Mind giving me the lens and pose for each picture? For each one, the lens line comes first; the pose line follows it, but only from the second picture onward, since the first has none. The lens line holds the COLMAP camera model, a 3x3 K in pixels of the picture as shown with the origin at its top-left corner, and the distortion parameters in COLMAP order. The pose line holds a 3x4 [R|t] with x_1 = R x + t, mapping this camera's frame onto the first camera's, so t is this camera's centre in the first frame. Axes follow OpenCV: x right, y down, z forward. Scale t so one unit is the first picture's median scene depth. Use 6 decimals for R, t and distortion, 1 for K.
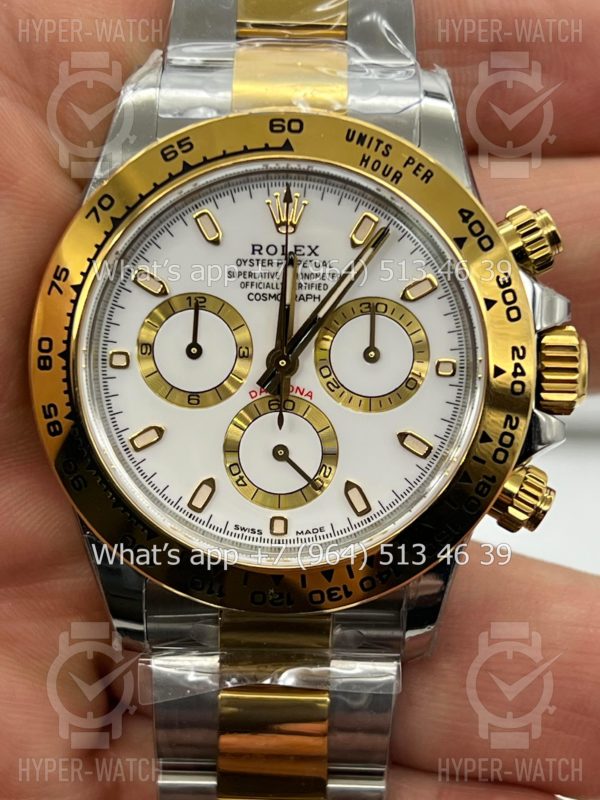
lens RADIAL K [[1812.2, 0, 300.0], [0, 1812.2, 400.0], [0, 0, 1]] dist [0.320351, 0.093277]
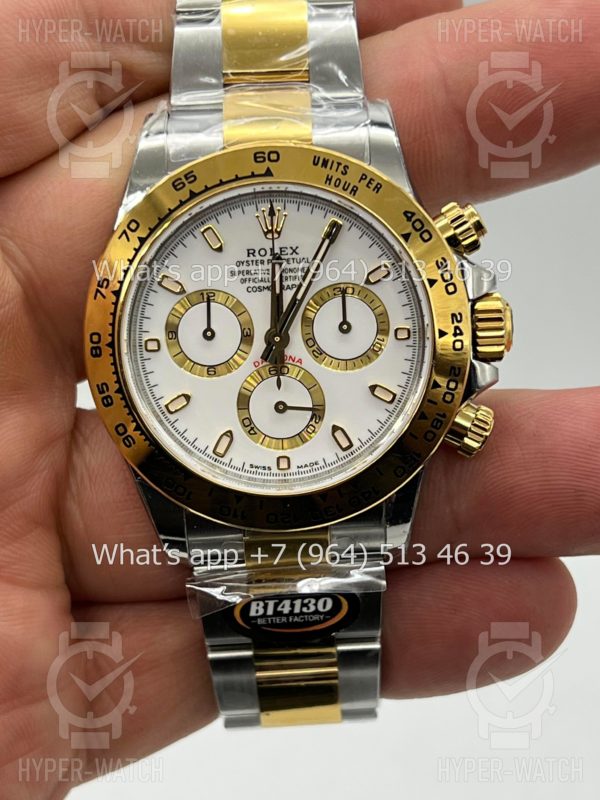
lens RADIAL K [[1812.2, 0, 300.0], [0, 1812.2, 400.0], [0, 0, 1]] dist [0.320351, 0.093277]
pose [[0.997364, -0.072139, -0.007824, 0.013744], [0.072428, 0.996275, 0.046802, -0.036300], [0.004419, -0.047246, 0.998874, -0.304507]]
